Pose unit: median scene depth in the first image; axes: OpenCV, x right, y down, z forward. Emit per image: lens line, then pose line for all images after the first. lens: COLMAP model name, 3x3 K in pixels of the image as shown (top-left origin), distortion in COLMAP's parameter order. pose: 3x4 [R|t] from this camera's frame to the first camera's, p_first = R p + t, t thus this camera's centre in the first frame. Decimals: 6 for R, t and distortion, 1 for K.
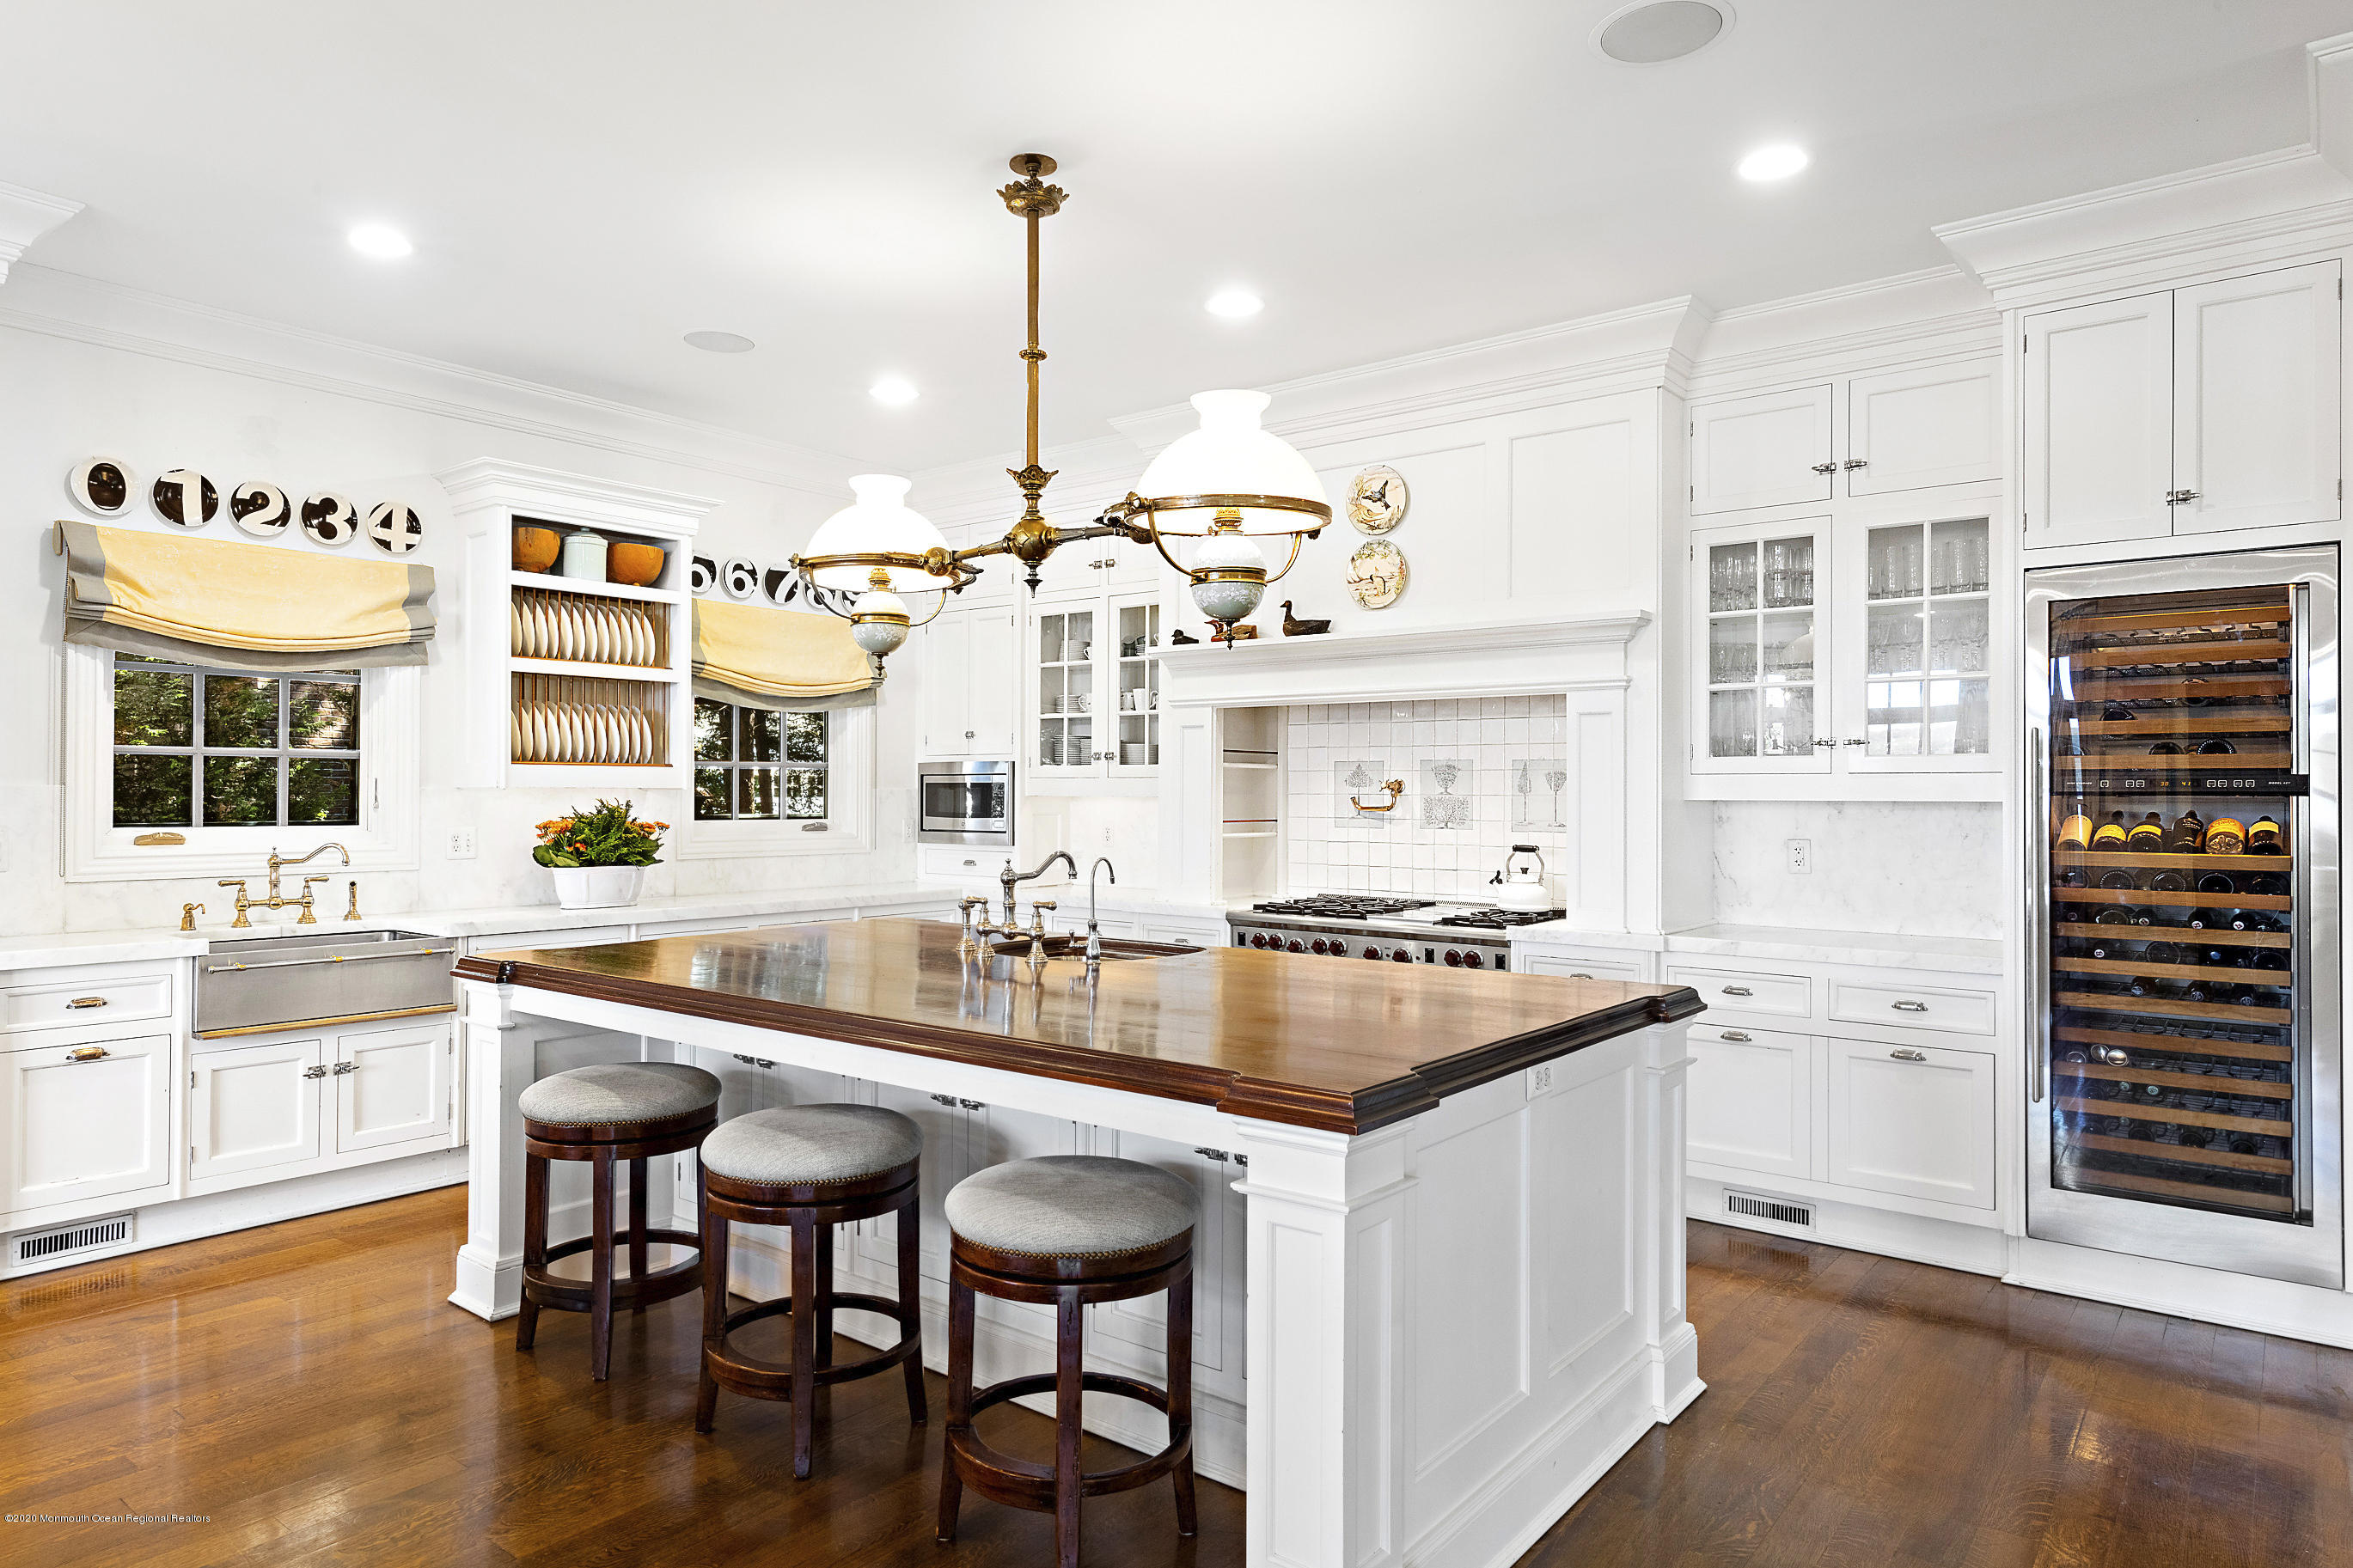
lens RADIAL K [[1380.1, 0, 1186.0], [0, 1380.1, 772.7], [0, 0, 1]] dist [-0.002972, 0.000229]
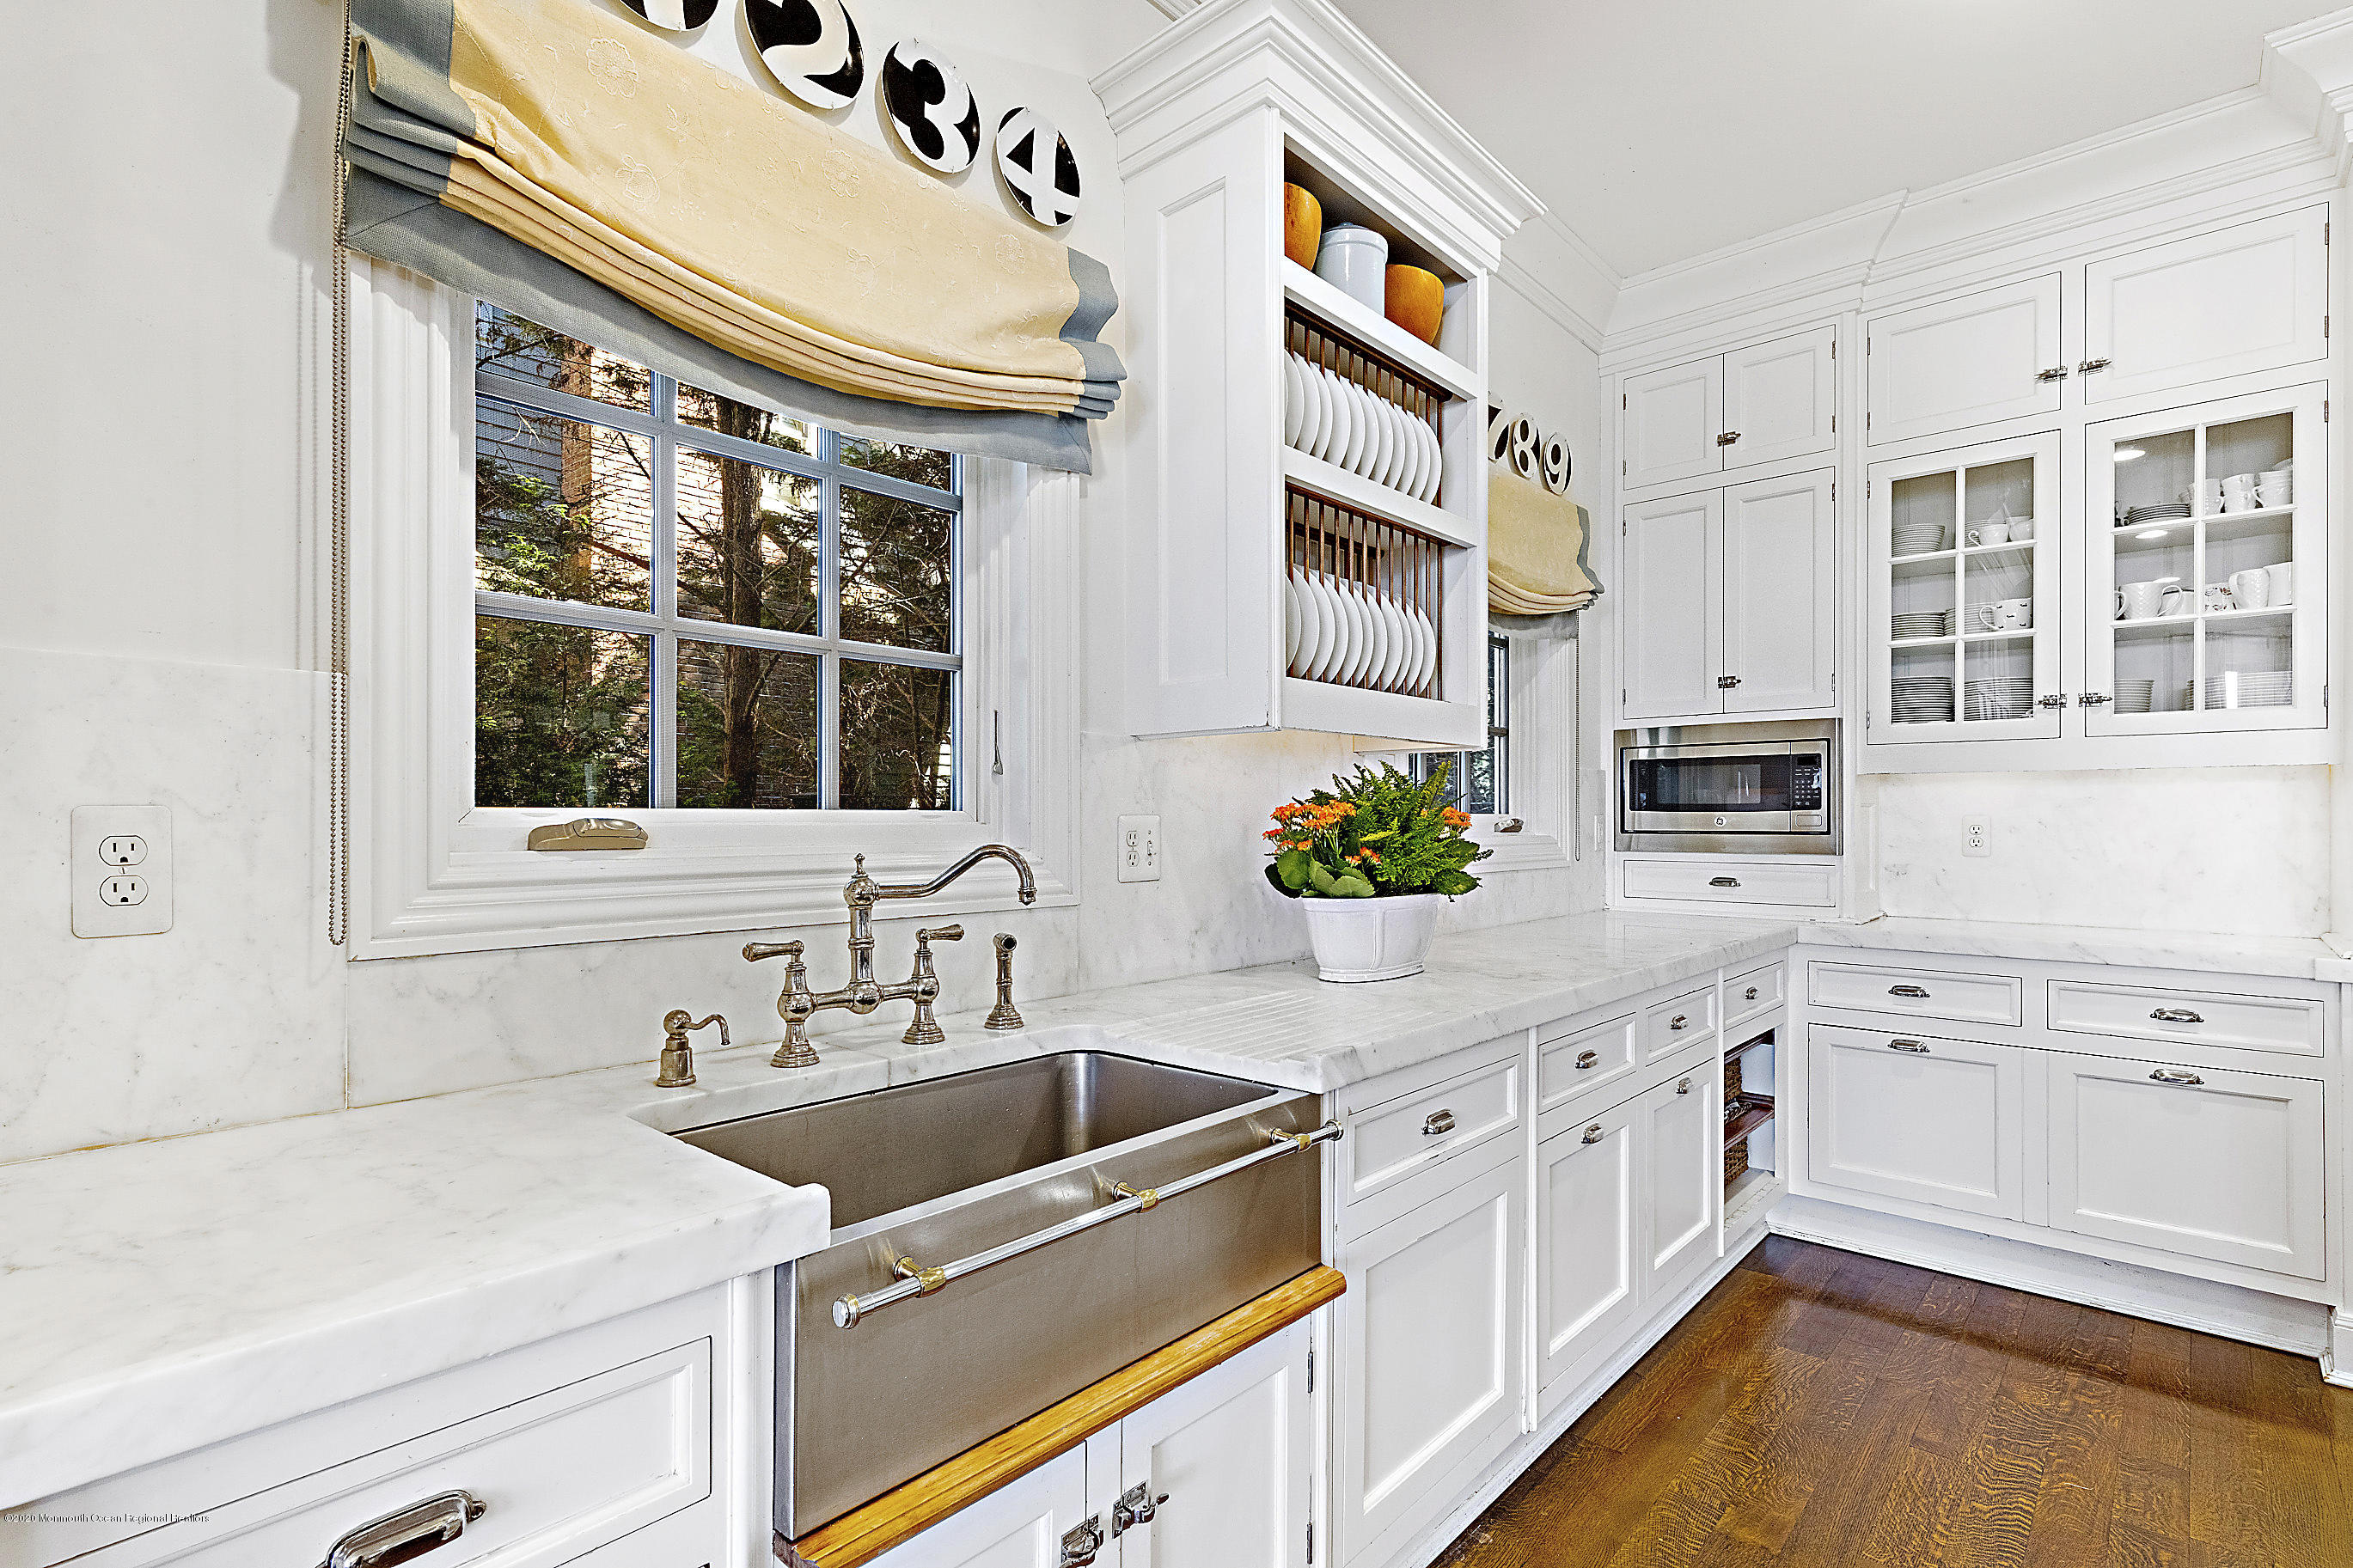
lens RADIAL K [[1080.0, 0, 1156.2], [0, 1080.0, 801.5], [0, 0, 1]] dist [0.003911, 0.000853]
pose [[0.997055, -0.004541, -0.076554, -0.521902], [0.004585, 0.999989, 0.000406, 0.036362], [0.076552, -0.000756, 0.997065, 0.657921]]
